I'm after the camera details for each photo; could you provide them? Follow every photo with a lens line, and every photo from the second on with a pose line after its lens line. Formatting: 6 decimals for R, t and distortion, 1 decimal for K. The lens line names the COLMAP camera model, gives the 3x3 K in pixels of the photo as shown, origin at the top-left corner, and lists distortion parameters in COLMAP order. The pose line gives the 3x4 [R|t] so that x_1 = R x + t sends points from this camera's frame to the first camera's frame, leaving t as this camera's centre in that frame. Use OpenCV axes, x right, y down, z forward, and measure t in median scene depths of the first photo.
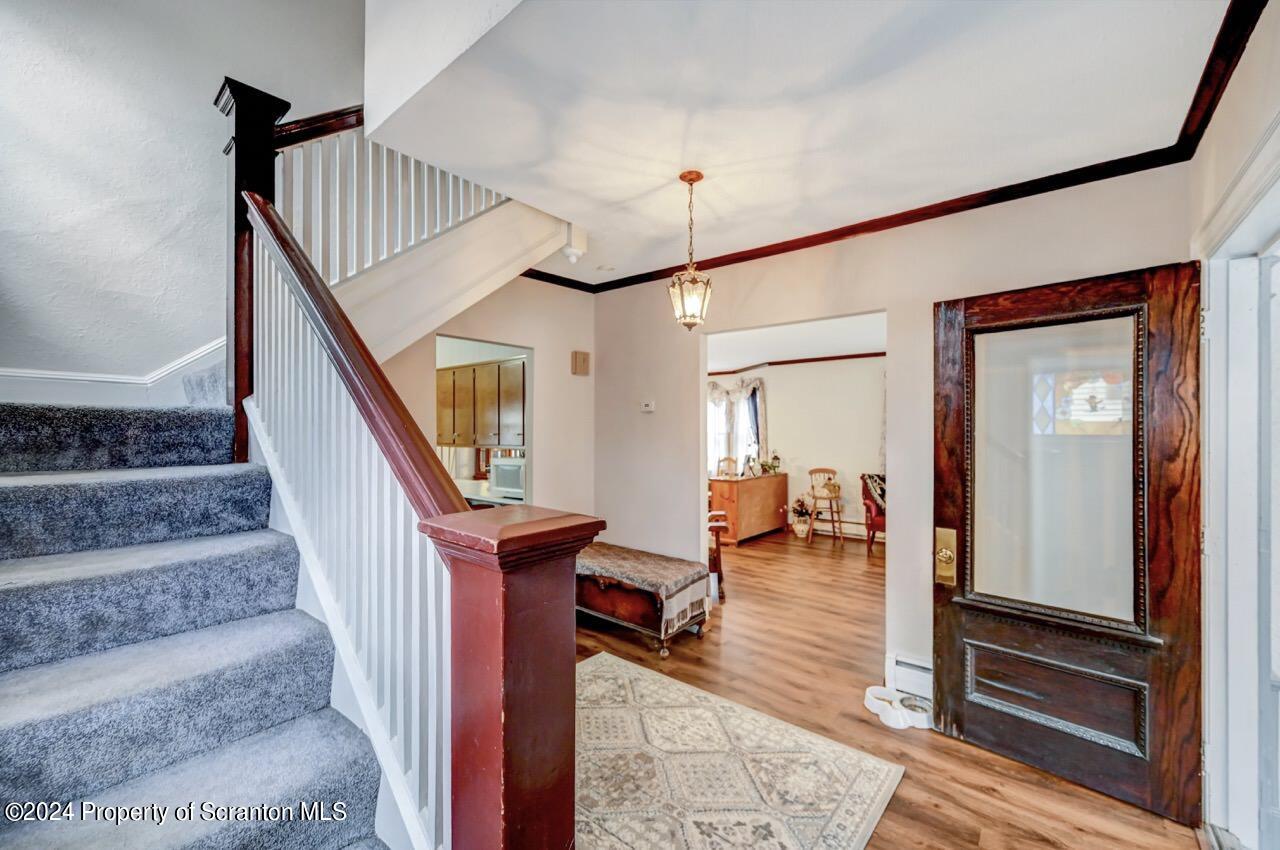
lens RADIAL K [[511.0, 0, 636.5], [0, 511.0, 431.2], [0, 0, 1]] dist [-0.000594, -0.000243]
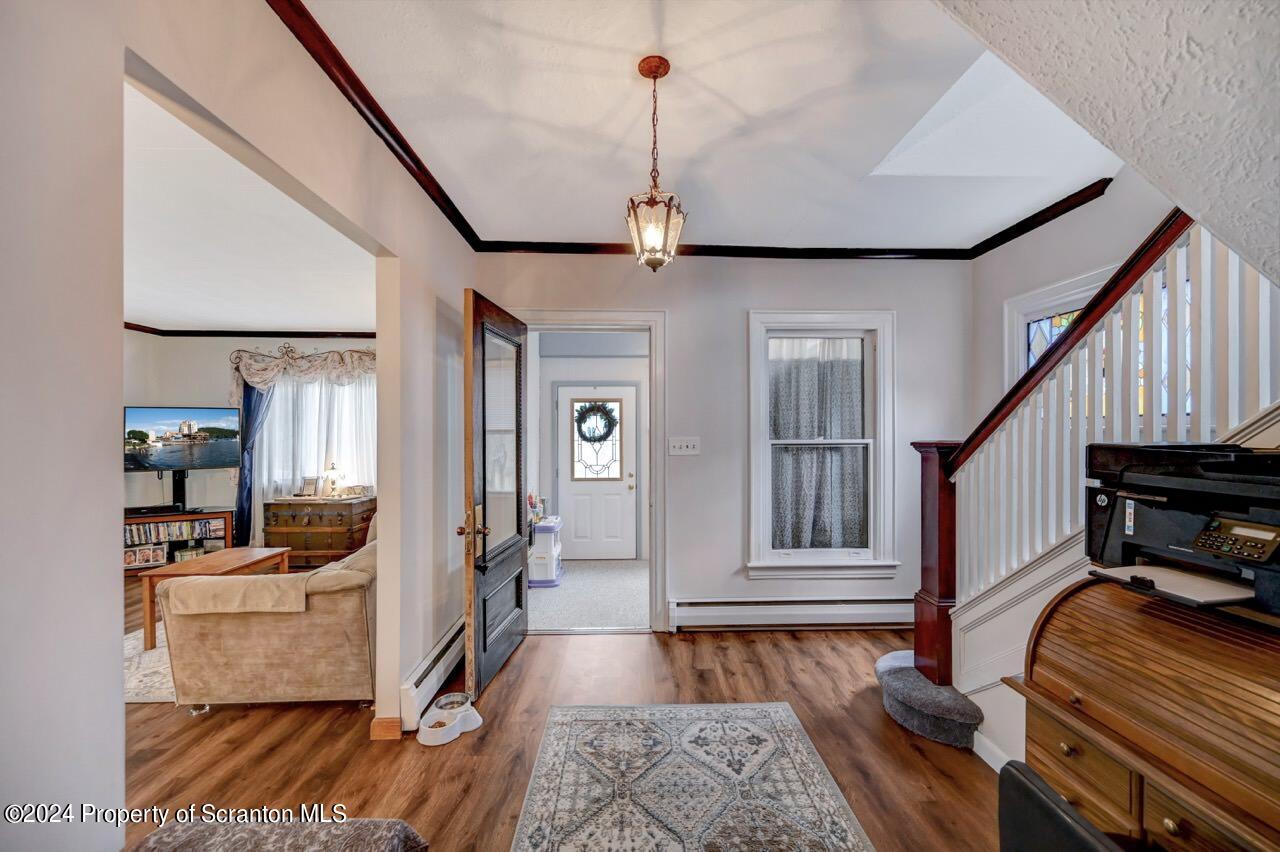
lens RADIAL K [[511.0, 0, 650.3], [0, 511.0, 437.0], [0, 0, 1]] dist [-0.000594, -0.000243]
pose [[-0.682594, -0.009311, 0.730738, -0.480476], [0.000089, 0.999918, 0.012824, 0.037052], [-0.730798, 0.008818, -0.682537, 1.661007]]
